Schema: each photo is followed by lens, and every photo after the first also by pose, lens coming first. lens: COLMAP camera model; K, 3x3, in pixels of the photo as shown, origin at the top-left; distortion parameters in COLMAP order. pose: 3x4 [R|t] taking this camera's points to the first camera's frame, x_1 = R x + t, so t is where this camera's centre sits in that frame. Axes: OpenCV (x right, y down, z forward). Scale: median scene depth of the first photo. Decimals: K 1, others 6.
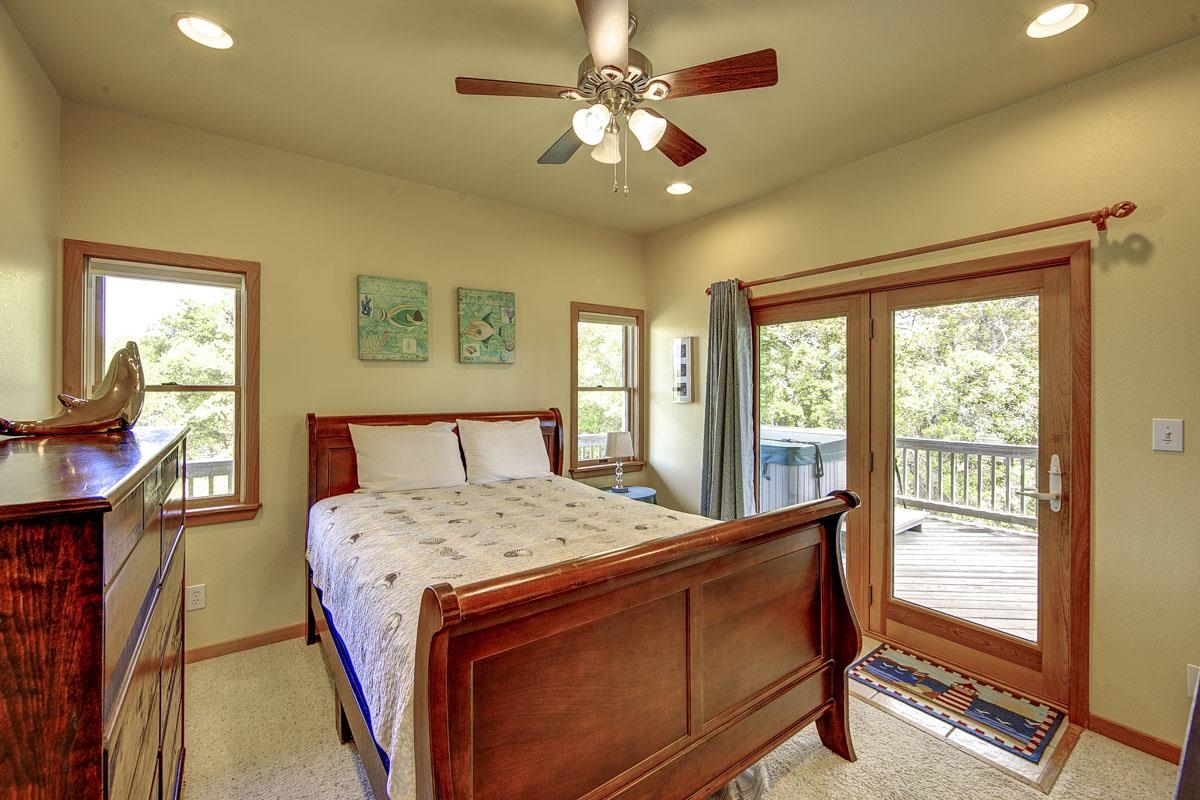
lens RADIAL K [[486.0, 0, 596.6], [0, 486.0, 402.1], [0, 0, 1]] dist [-0.006501, 0.000671]
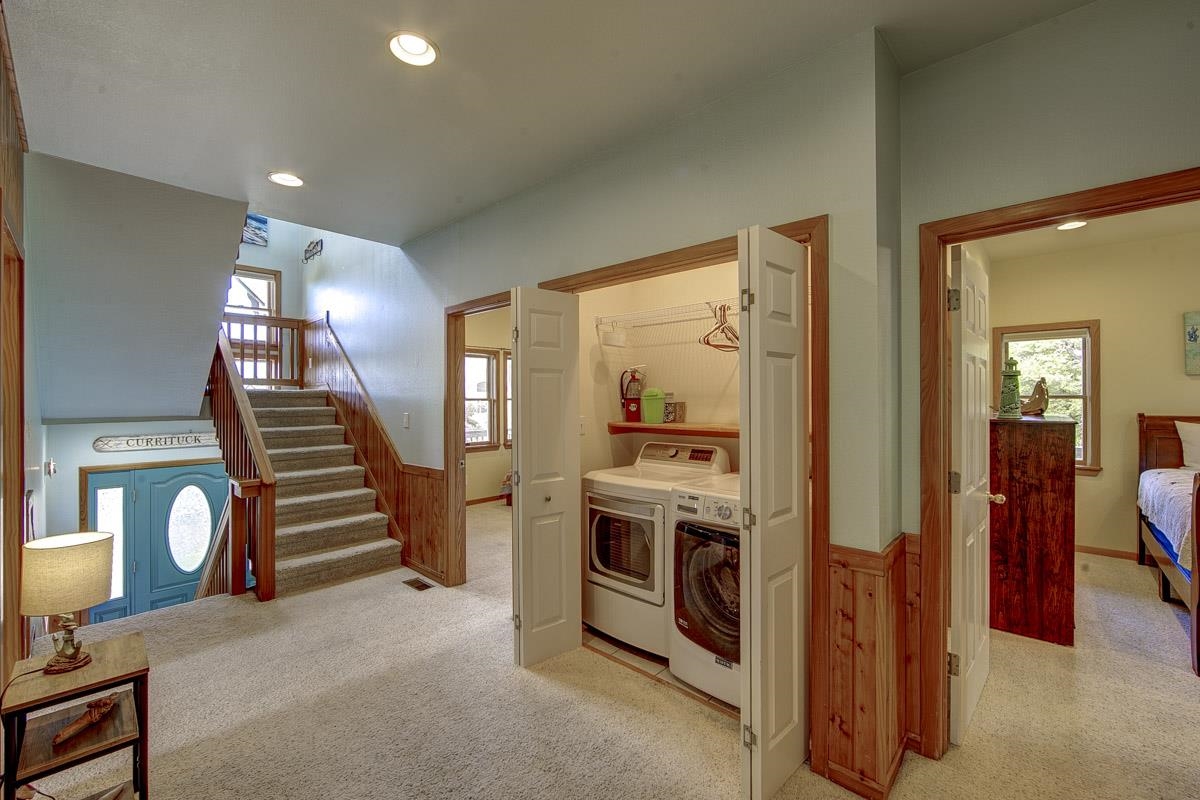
lens RADIAL K [[486.0, 0, 596.6], [0, 486.0, 402.1], [0, 0, 1]] dist [-0.006501, 0.000671]
pose [[0.184429, -0.010239, -0.982793, 0.584343], [-0.008552, 0.999891, -0.012022, 0.023059], [0.982809, 0.010622, 0.184321, -0.957771]]
